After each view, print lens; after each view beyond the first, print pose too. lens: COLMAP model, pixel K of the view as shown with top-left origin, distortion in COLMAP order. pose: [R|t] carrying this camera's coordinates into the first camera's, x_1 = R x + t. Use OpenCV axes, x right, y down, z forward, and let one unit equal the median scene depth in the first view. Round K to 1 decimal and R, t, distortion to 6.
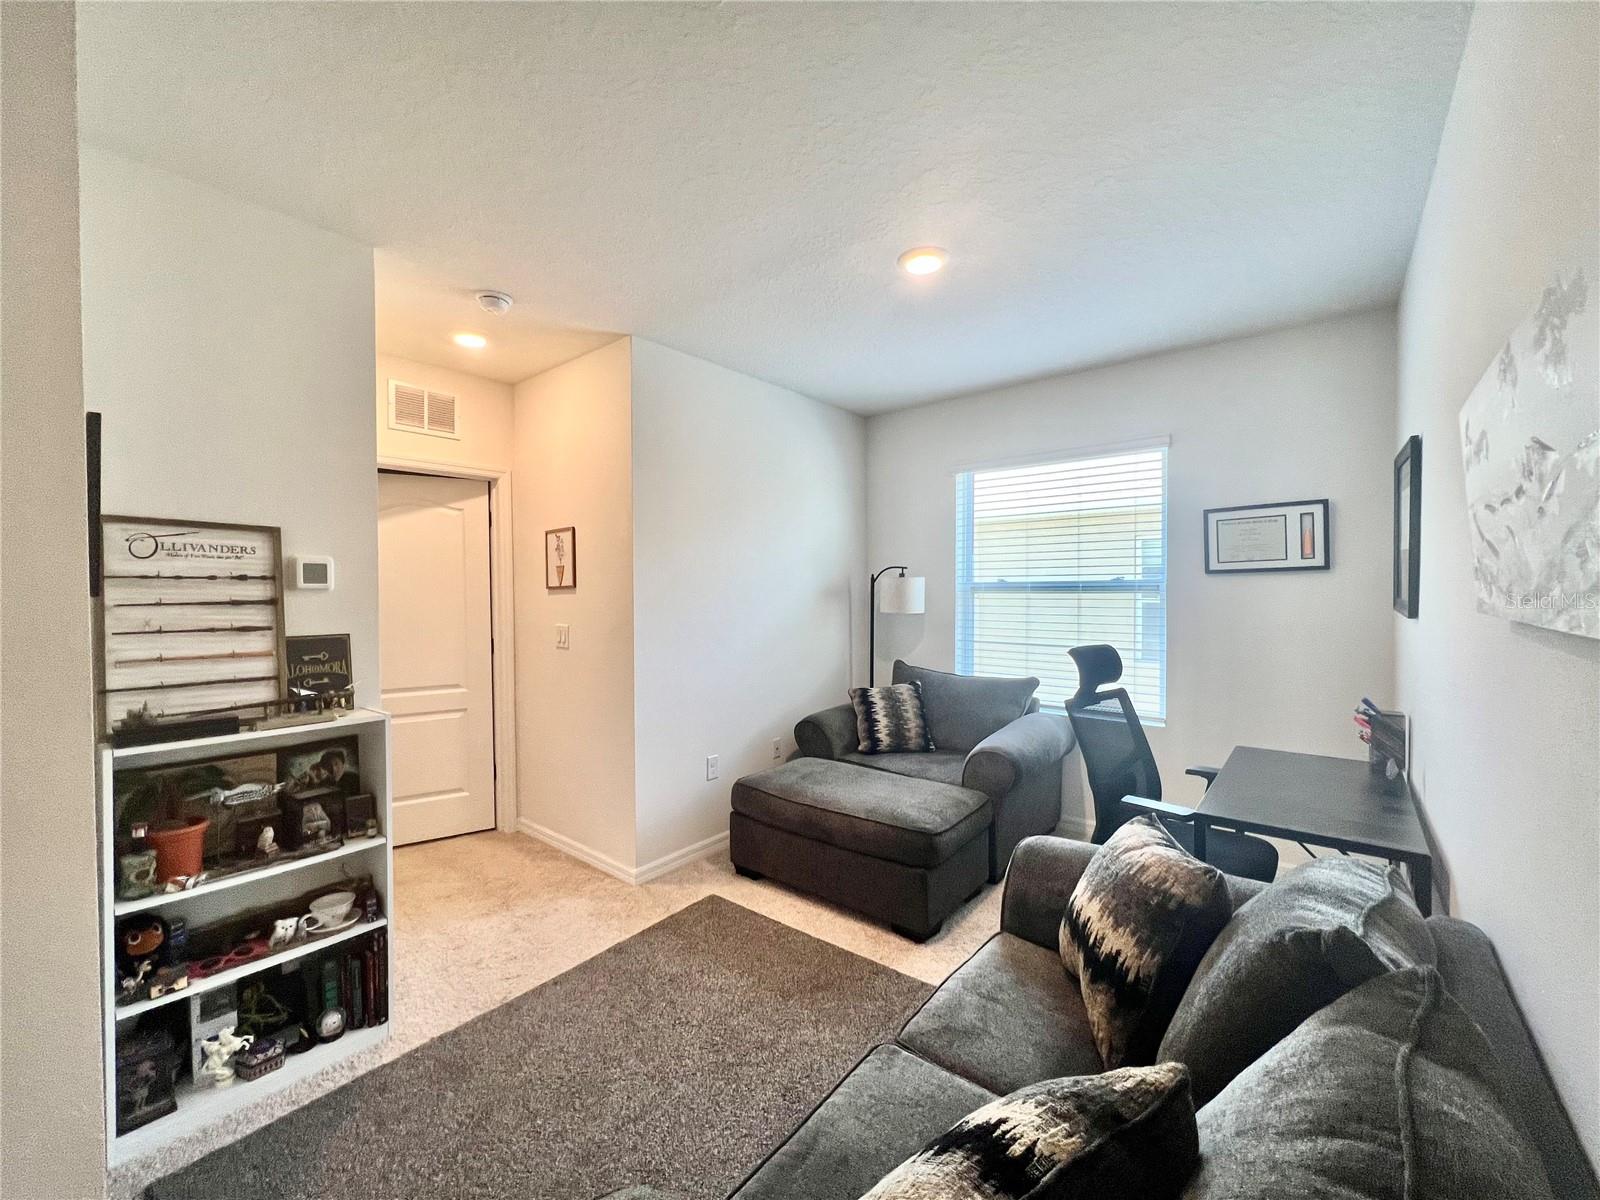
lens RADIAL K [[637.3, 0, 800.0], [0, 637.3, 600.0], [0, 0, 1]] dist [-0.000630, -0.000267]
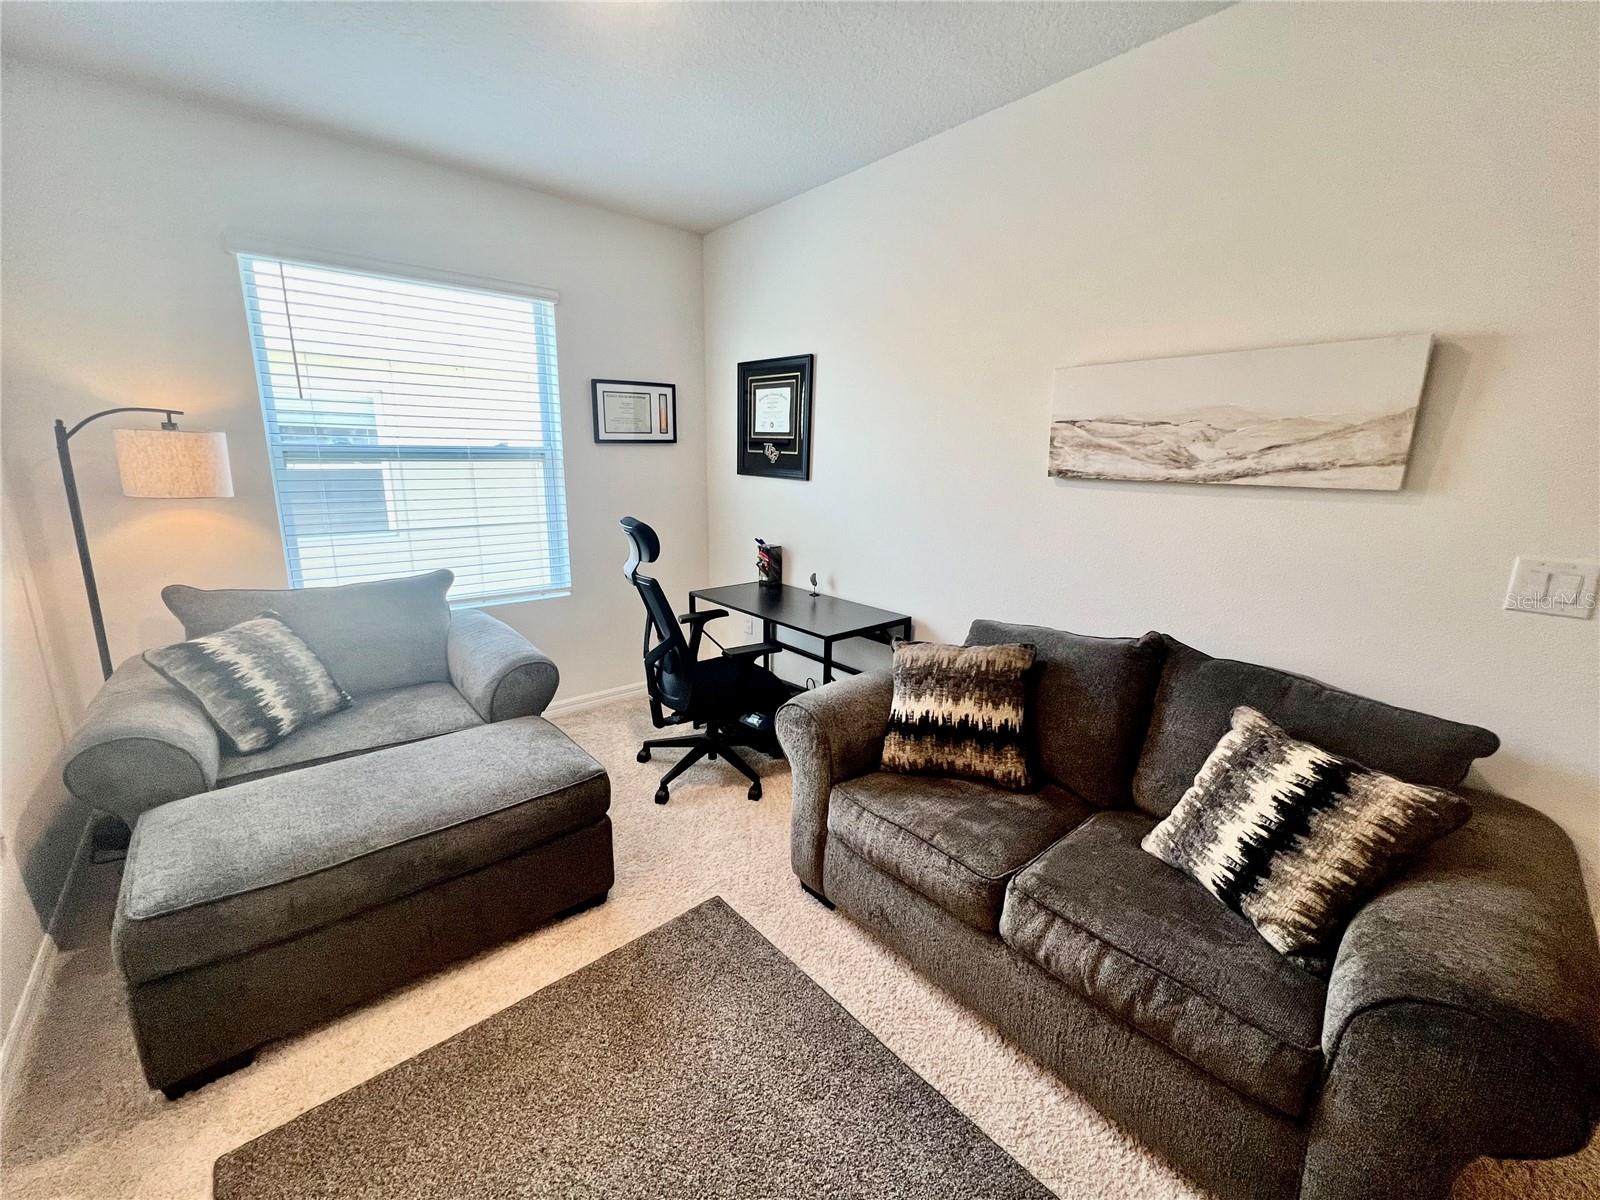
lens RADIAL K [[637.3, 0, 800.0], [0, 637.3, 600.0], [0, 0, 1]] dist [-0.000630, -0.000267]
pose [[0.183995, -0.207853, 0.960699, -0.361733], [0.004969, 0.977570, 0.210551, -0.008063], [-0.982915, -0.033967, 0.180901, 0.476645]]
